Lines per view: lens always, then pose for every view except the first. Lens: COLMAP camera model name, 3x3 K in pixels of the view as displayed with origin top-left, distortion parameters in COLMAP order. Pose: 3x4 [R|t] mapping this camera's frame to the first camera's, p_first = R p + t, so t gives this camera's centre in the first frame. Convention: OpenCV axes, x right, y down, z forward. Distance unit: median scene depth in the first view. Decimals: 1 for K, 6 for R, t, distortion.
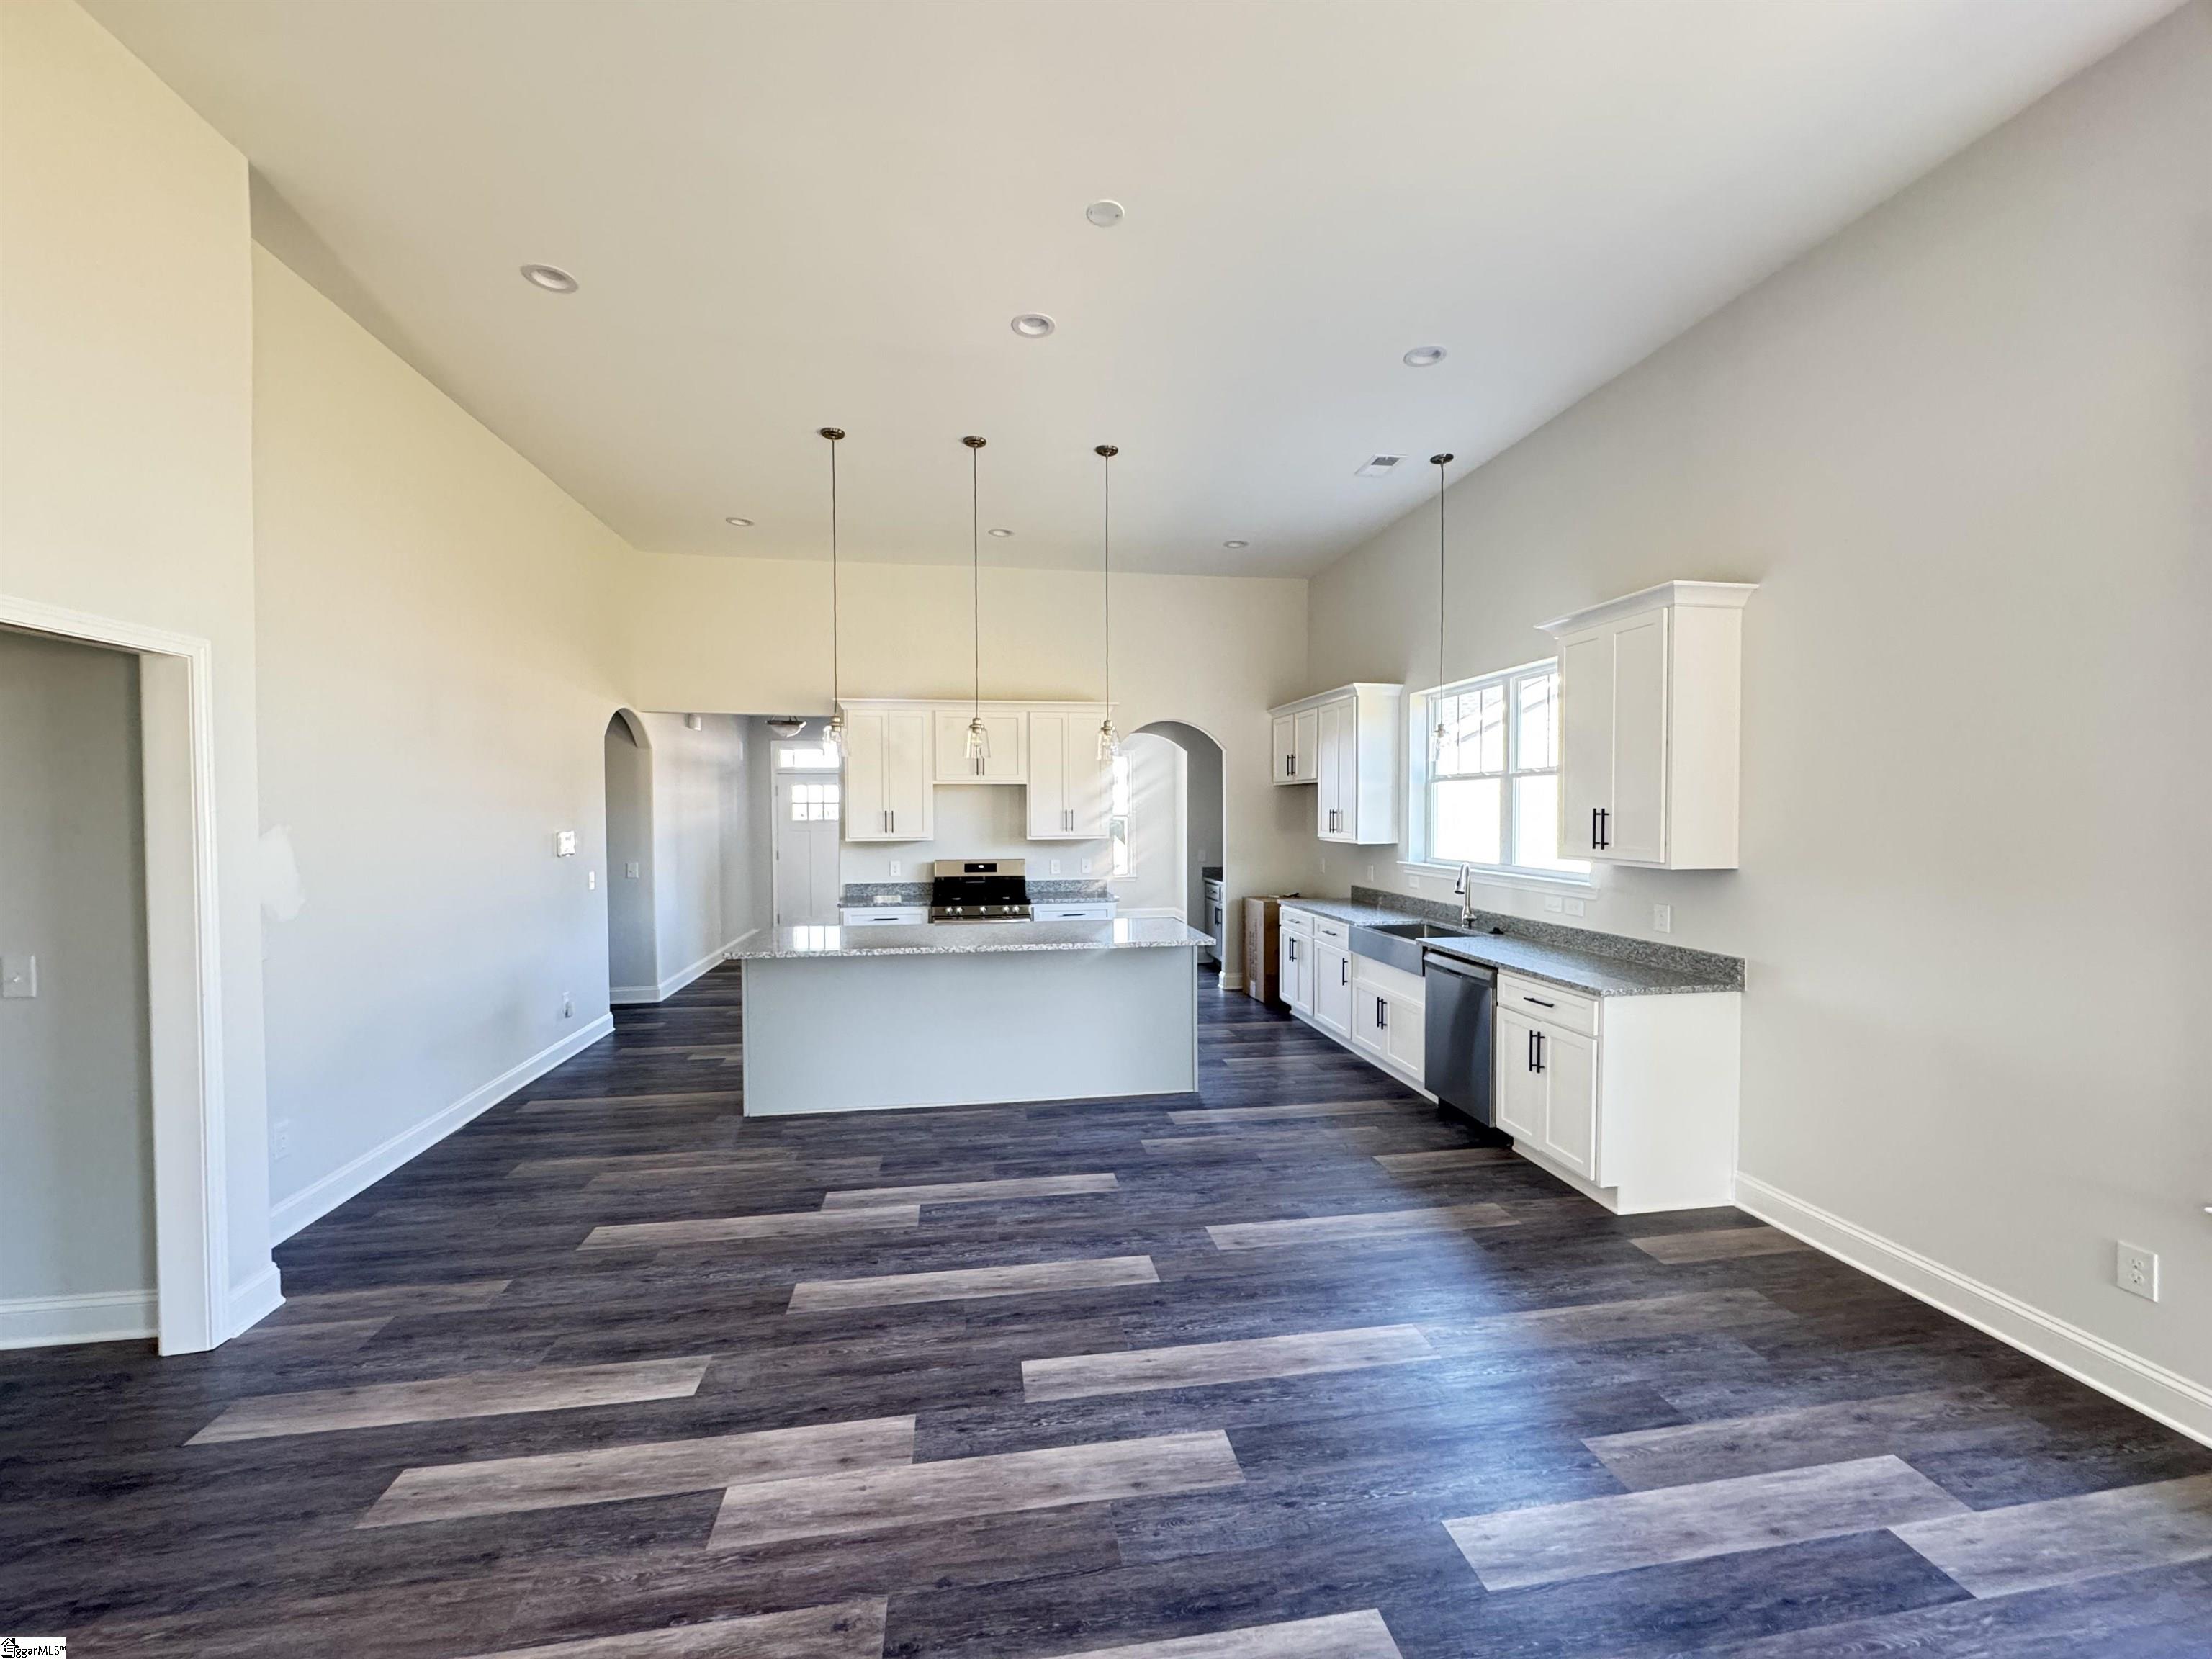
lens RADIAL K [[878.5, 0, 1098.7], [0, 878.5, 830.2], [0, 0, 1]] dist [0.000850, 0.000723]
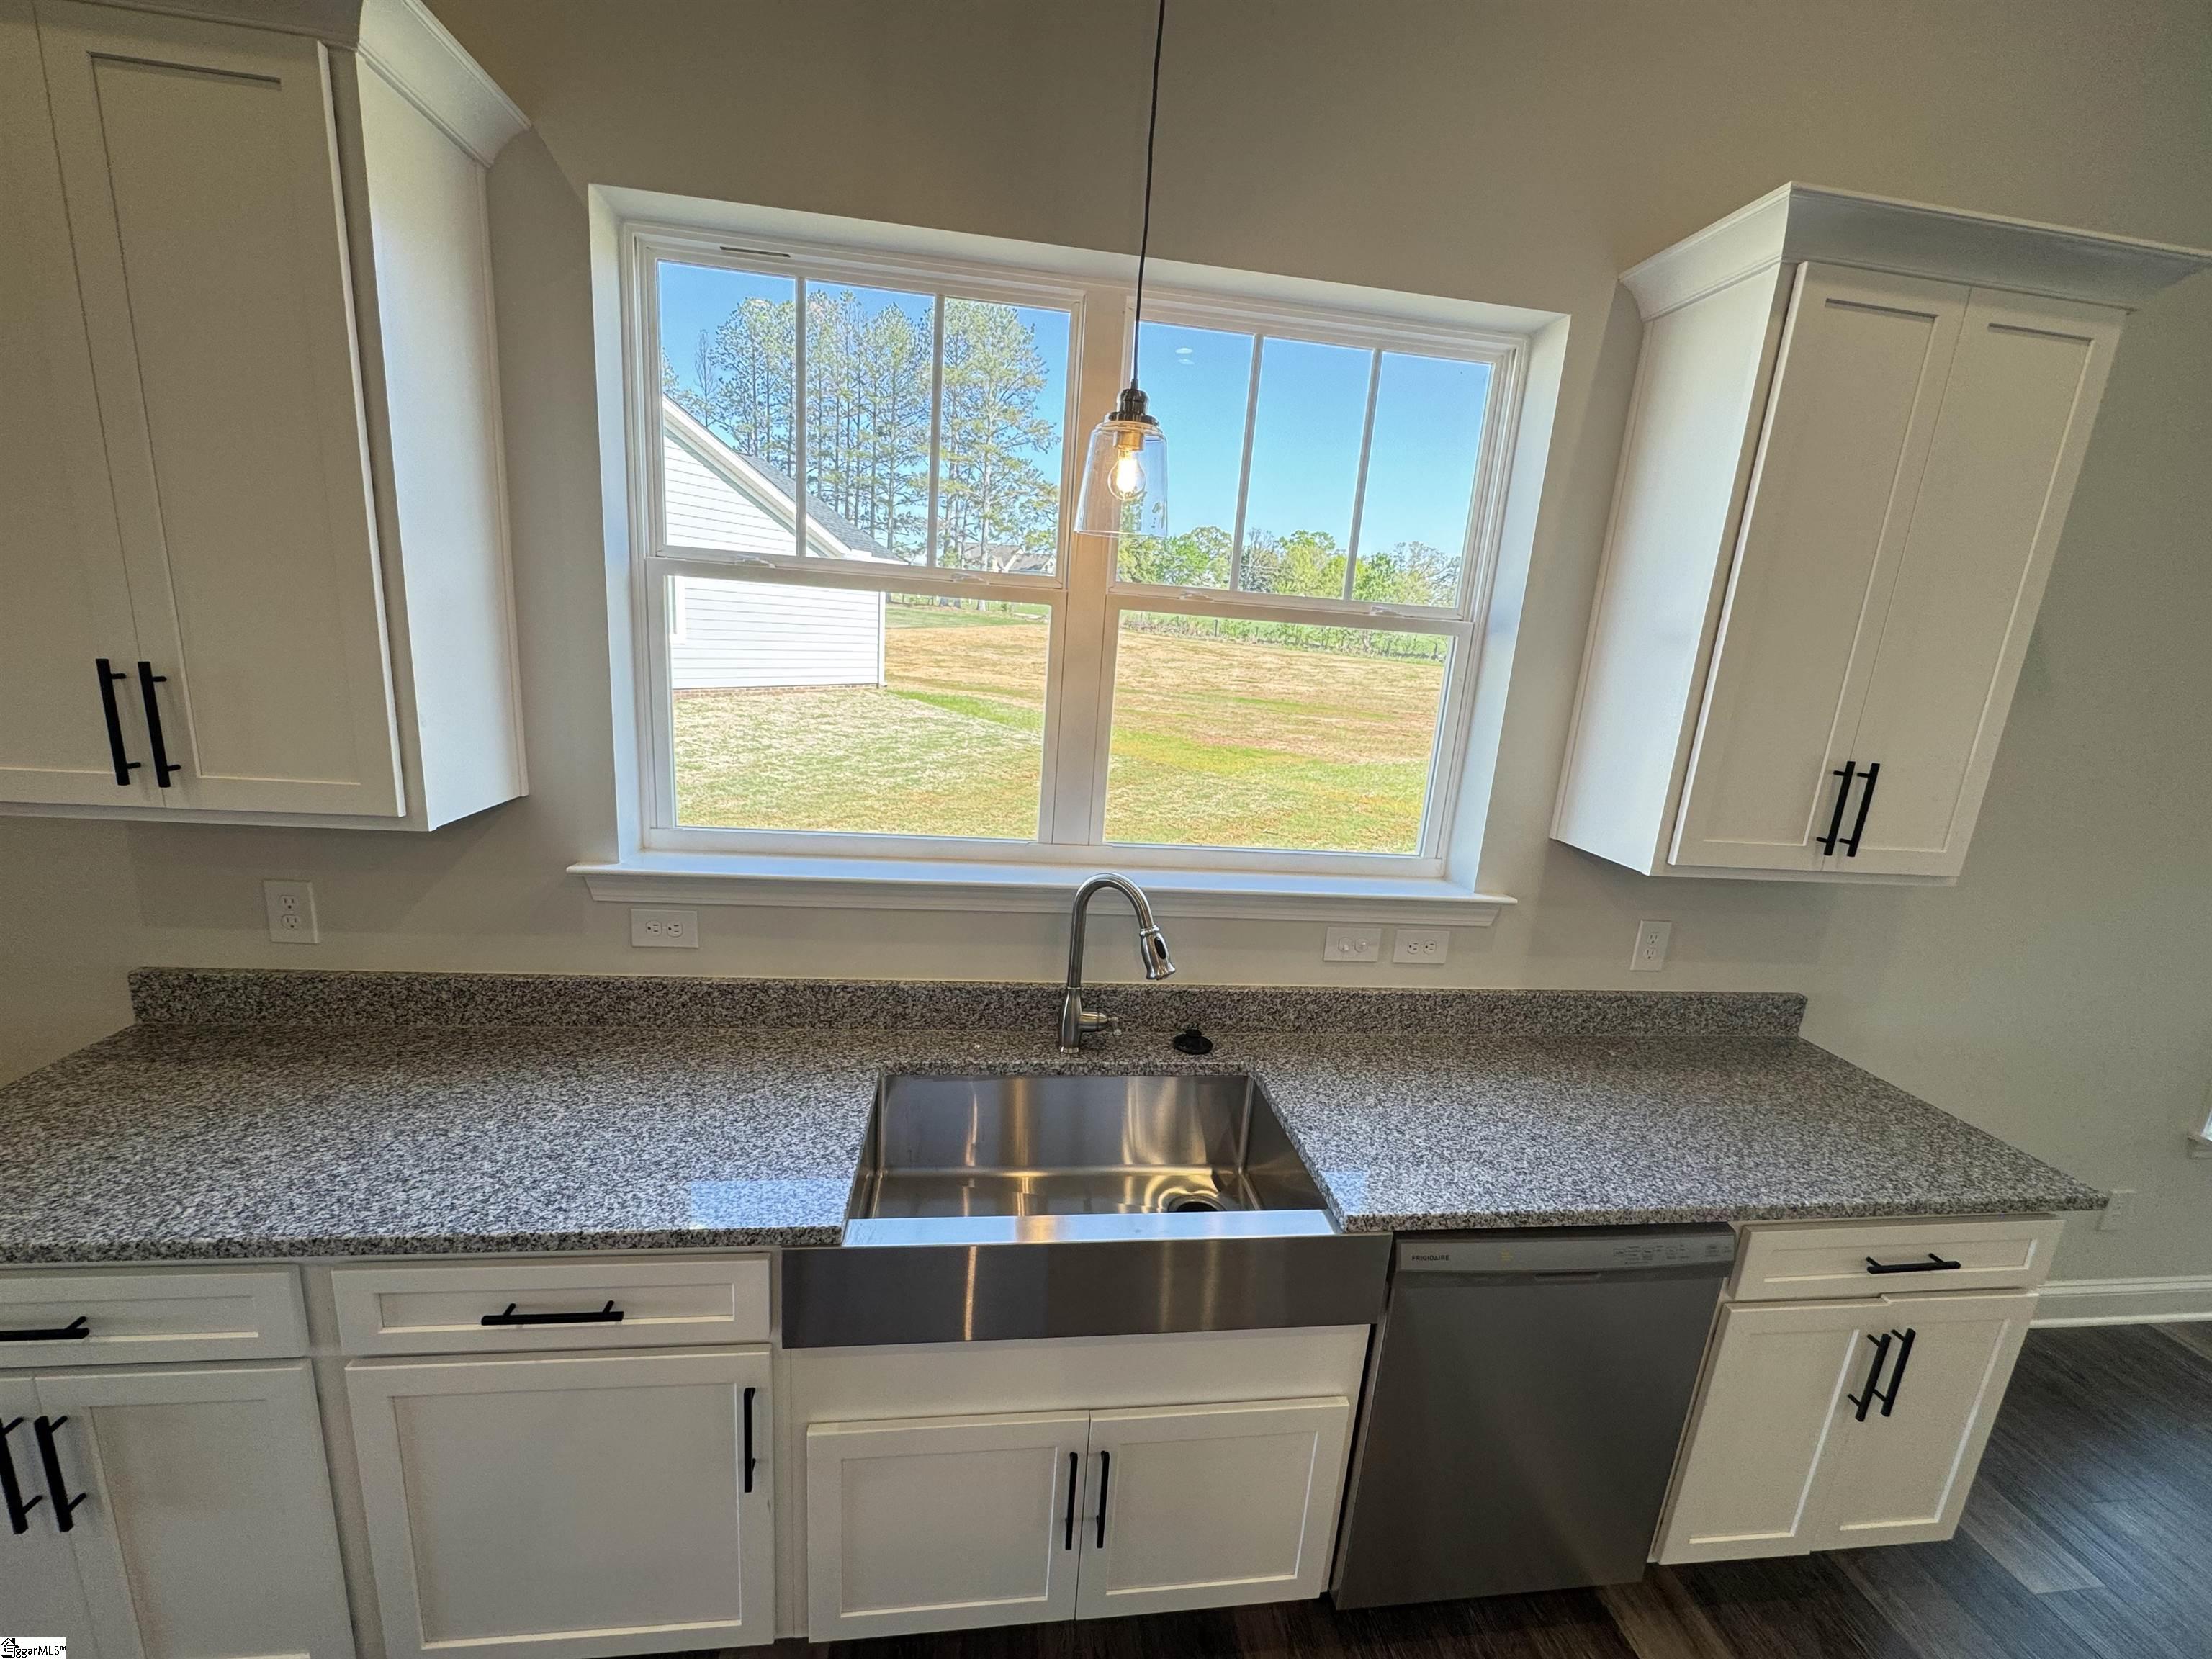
lens RADIAL K [[878.5, 0, 1109.1], [0, 878.5, 830.9], [0, 0, 1]] dist [0.000850, 0.000723]
pose [[0.021831, -0.212582, 0.976899, 0.079095], [-0.046794, 0.975844, 0.213398, -0.035146], [-0.998666, -0.050371, 0.011356, 0.748794]]
